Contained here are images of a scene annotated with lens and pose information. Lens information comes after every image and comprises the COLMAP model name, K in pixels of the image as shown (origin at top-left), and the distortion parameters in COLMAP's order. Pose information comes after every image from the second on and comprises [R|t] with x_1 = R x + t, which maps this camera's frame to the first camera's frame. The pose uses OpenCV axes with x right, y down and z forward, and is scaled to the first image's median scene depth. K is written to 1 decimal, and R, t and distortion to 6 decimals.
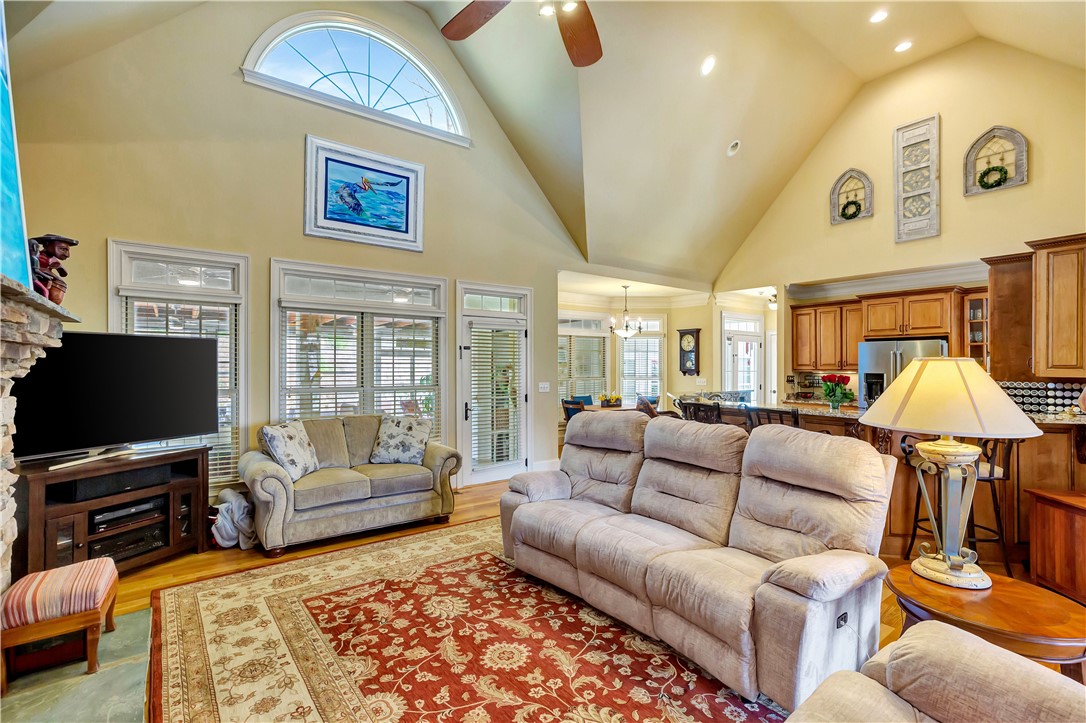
lens RADIAL K [[506.0, 0, 542.7], [0, 506.0, 361.8], [0, 0, 1]] dist [-0.004112, 0.002697]
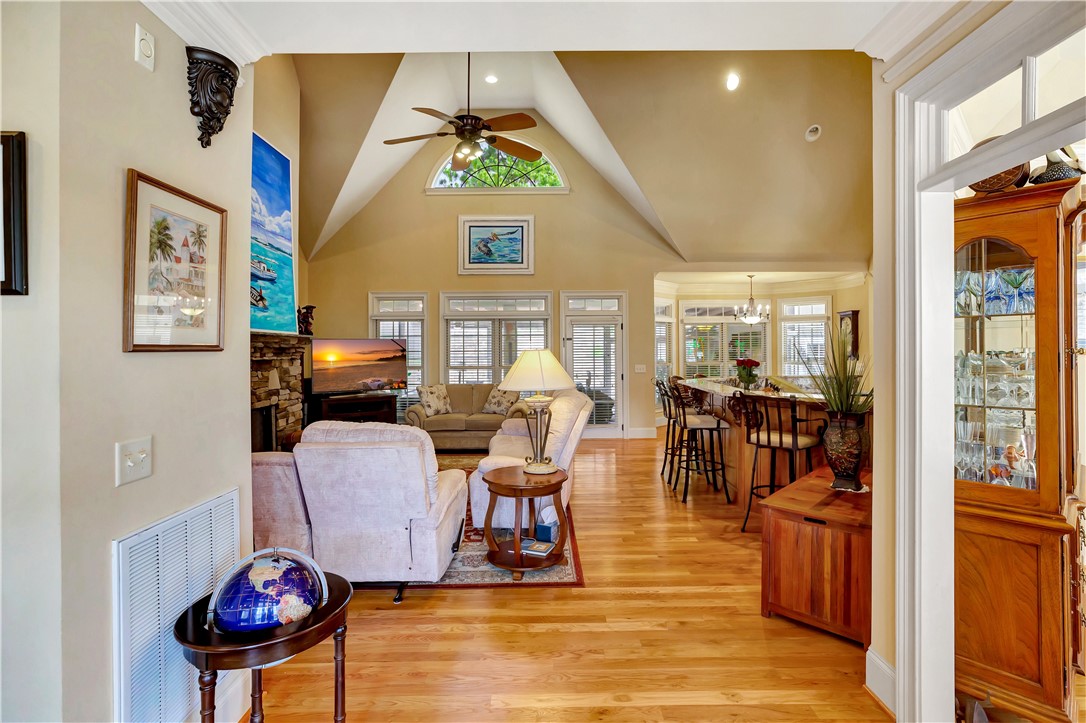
lens RADIAL K [[506.0, 0, 547.0], [0, 506.0, 357.1], [0, 0, 1]] dist [-0.004112, 0.002697]
pose [[0.805911, -0.001663, -0.592035, 0.876648], [0.013793, 0.999777, 0.015969, -0.002747], [0.591876, -0.021035, 0.805754, -0.211526]]
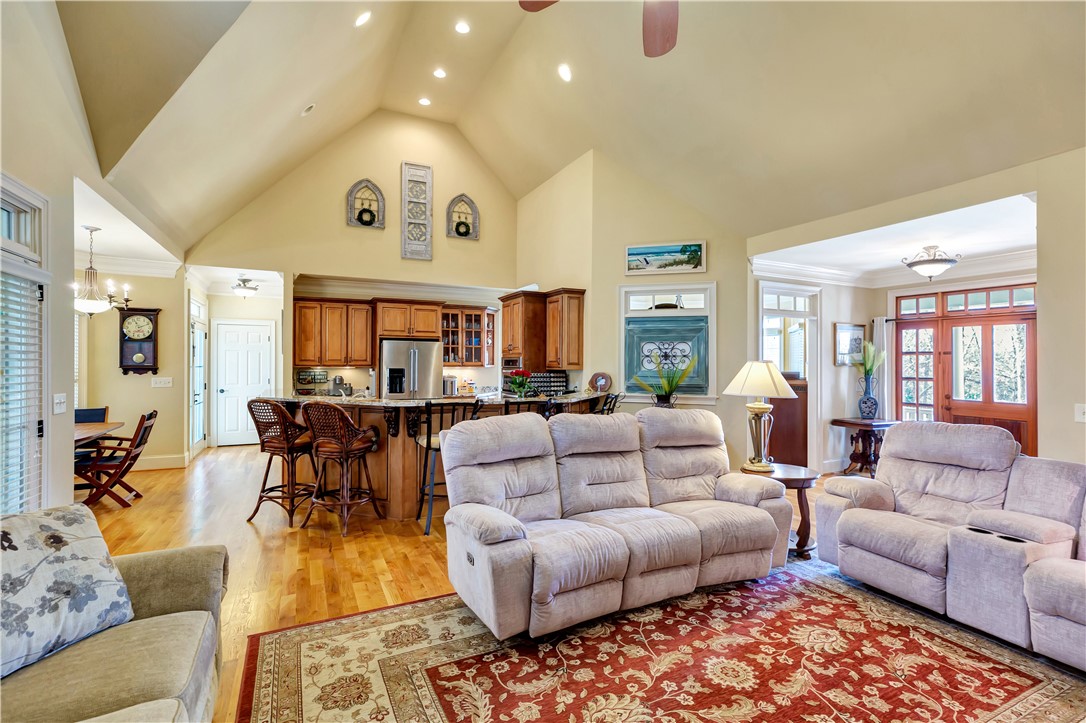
lens RADIAL K [[506.0, 0, 544.0], [0, 506.0, 363.7], [0, 0, 1]] dist [-0.004112, 0.002697]
pose [[0.182465, -0.003030, 0.983208, -0.616104], [-0.014258, 0.999882, 0.005728, 0.001667], [-0.983109, -0.015064, 0.182401, 0.682195]]
